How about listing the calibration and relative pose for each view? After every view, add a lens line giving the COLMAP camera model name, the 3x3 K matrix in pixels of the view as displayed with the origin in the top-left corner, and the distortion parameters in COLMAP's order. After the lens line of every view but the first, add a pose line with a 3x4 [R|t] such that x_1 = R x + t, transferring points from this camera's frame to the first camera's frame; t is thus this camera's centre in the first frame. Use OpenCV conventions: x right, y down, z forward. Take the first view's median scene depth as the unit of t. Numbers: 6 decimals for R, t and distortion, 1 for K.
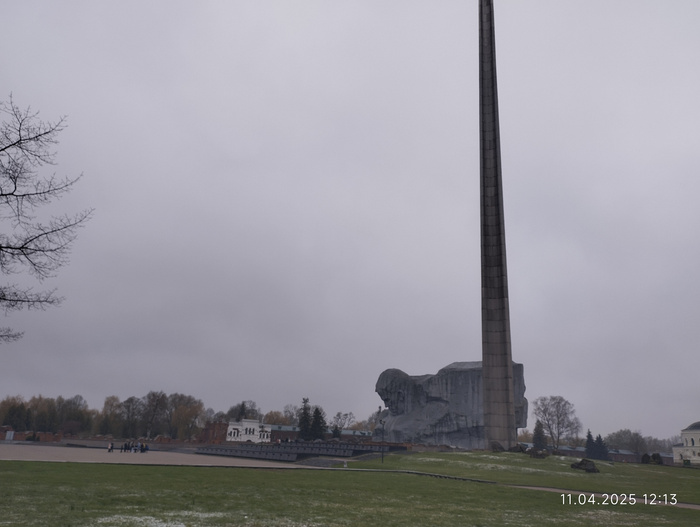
lens RADIAL K [[575.8, 0, 350.0], [0, 575.8, 263.5], [0, 0, 1]] dist [0.060277, -0.008501]
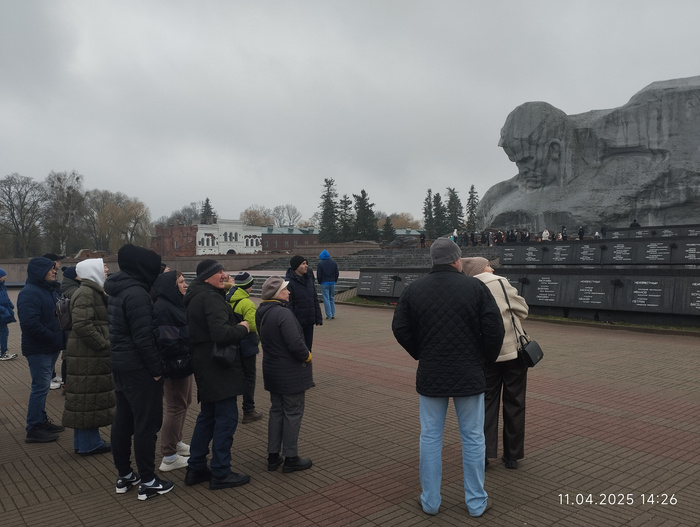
lens RADIAL K [[575.8, 0, 350.0], [0, 575.8, 263.5], [0, 0, 1]] dist [0.060277, -0.008501]
pose [[0.987379, -0.066395, 0.143789, -0.183185], [0.017134, 0.947338, 0.319777, 0.152990], [-0.157448, -0.313277, 0.936519, 0.493112]]
